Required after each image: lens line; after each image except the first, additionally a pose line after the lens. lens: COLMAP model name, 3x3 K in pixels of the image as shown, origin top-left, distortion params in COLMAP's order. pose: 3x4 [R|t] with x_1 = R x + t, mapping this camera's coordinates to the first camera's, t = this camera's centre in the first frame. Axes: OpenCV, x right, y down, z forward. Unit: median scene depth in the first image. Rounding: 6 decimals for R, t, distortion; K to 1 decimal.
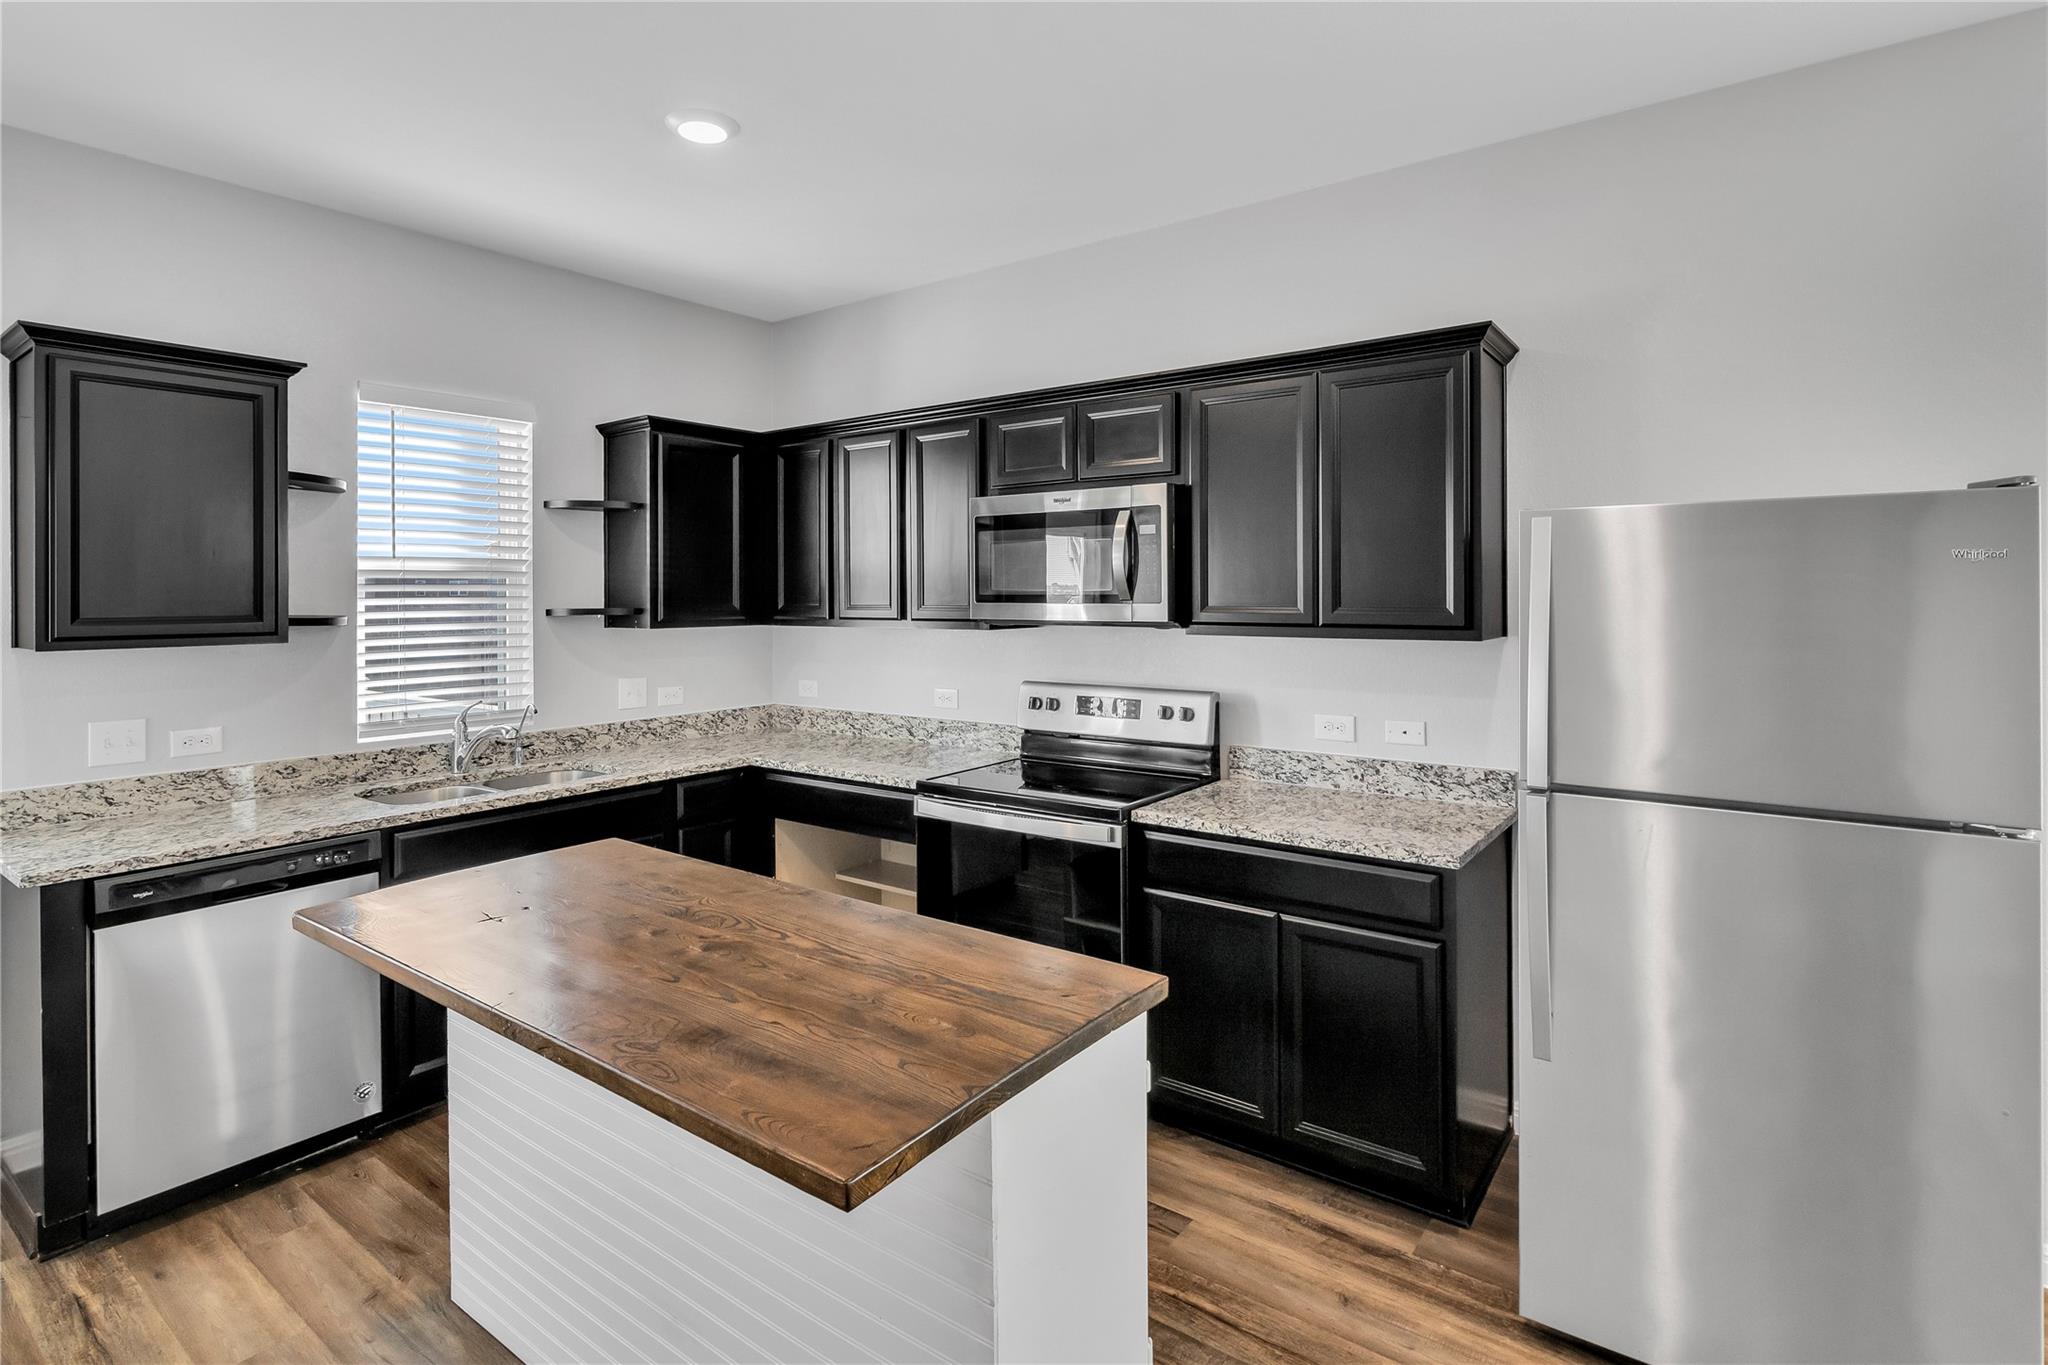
lens RADIAL K [[996.8, 0, 982.8], [0, 996.8, 597.0], [0, 0, 1]] dist [-0.000847, 0.000060]
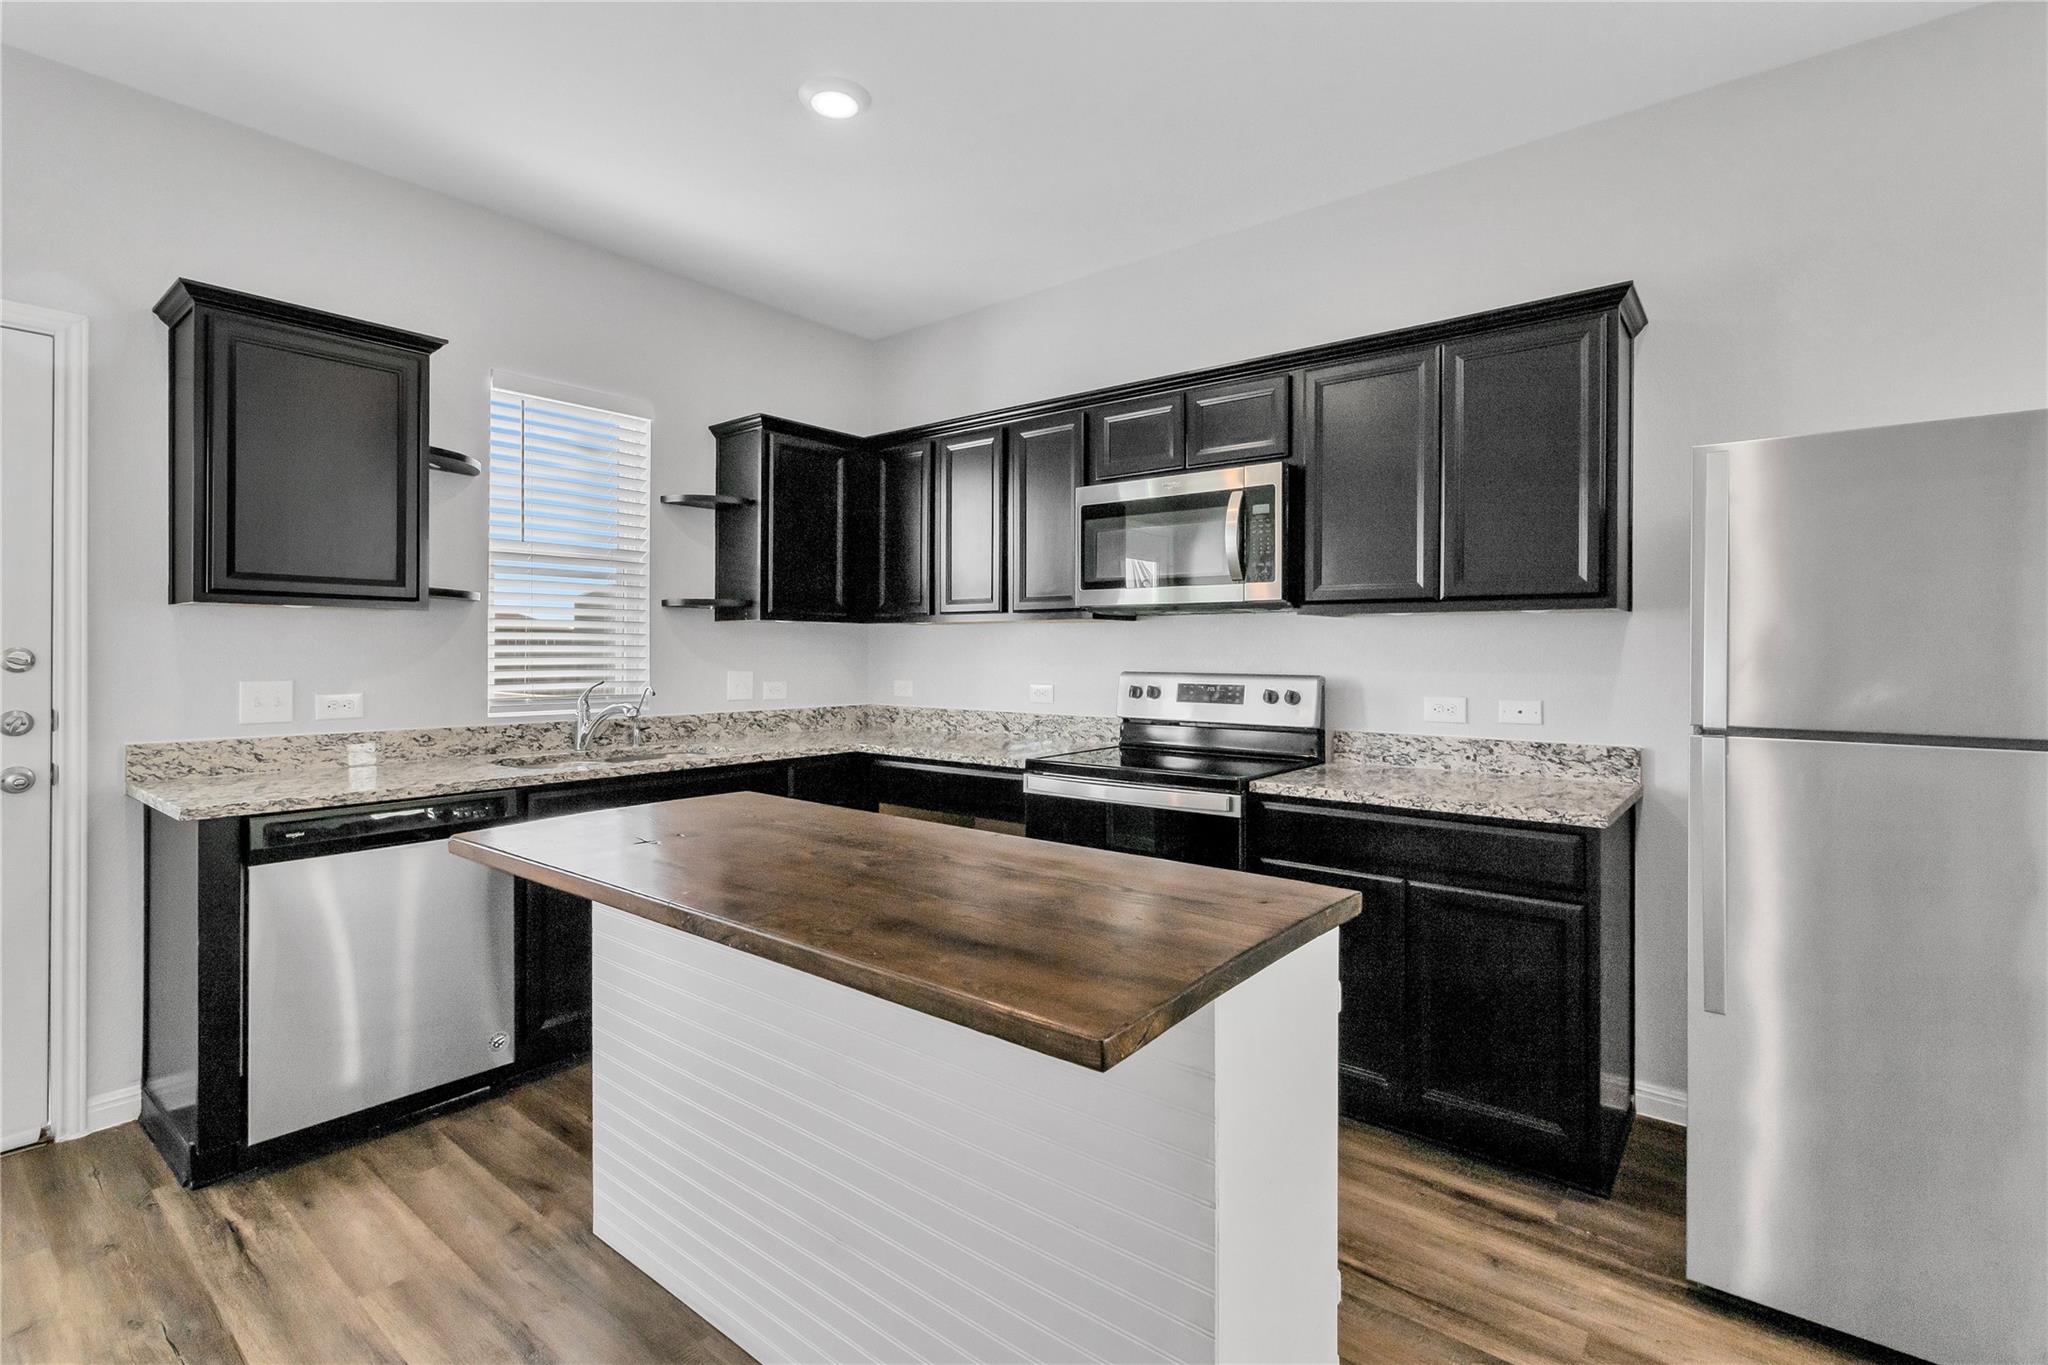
lens RADIAL K [[928.2, 0, 996.7], [0, 928.2, 653.5], [0, 0, 1]] dist [0.001598, 0.001205]
pose [[0.999474, 0.010031, -0.030851, -0.071892], [-0.010043, 0.999950, -0.000226, 0.080562], [0.030847, 0.000536, 0.999524, 0.050612]]
